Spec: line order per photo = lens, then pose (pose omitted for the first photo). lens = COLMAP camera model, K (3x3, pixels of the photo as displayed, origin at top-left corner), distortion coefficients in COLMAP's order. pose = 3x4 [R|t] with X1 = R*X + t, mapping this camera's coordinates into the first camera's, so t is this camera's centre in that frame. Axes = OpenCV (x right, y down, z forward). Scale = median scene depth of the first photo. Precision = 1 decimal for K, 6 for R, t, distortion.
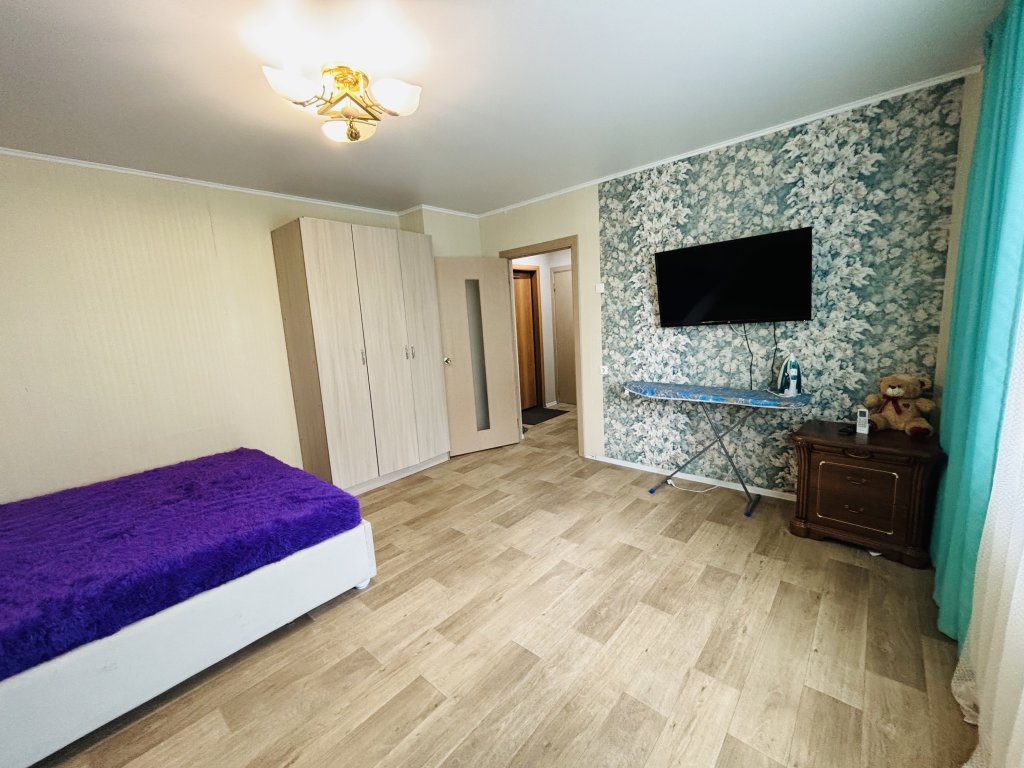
lens RADIAL K [[414.1, 0, 505.9], [0, 414.1, 386.6], [0, 0, 1]] dist [0.004475, 0.000878]
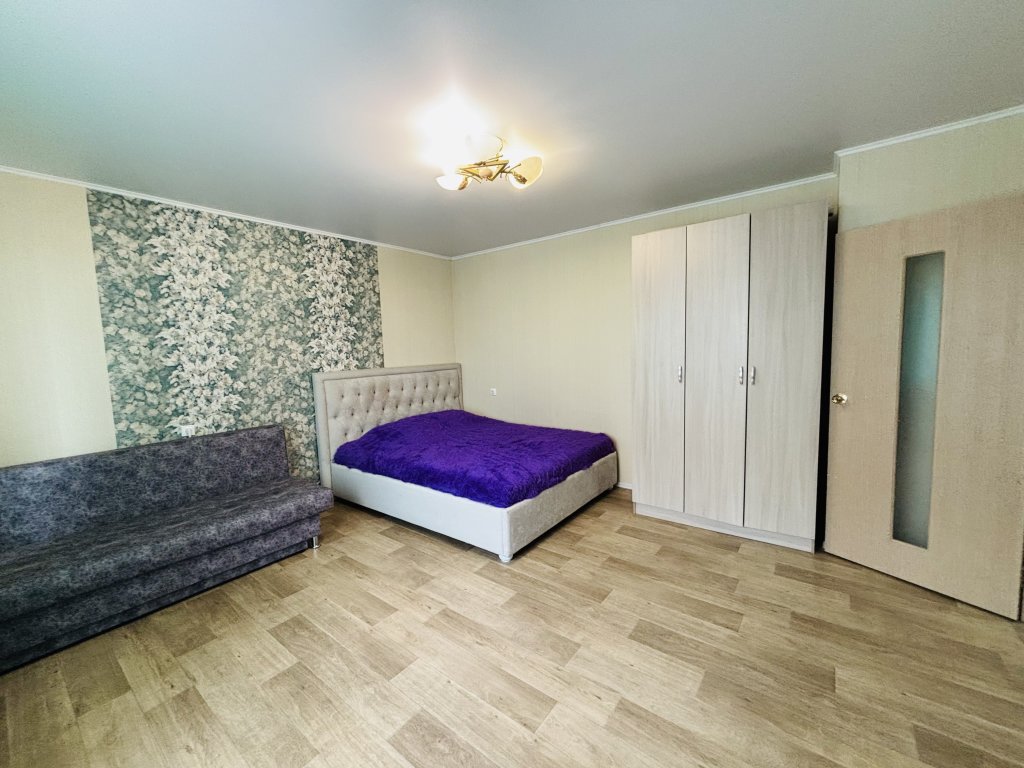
lens RADIAL K [[414.1, 0, 507.1], [0, 414.1, 380.3], [0, 0, 1]] dist [0.004475, 0.000878]
pose [[0.078926, 0.142902, -0.986585, 0.627029], [-0.136991, 0.981838, 0.131255, -0.153428], [0.987423, 0.124793, 0.097069, 0.680309]]
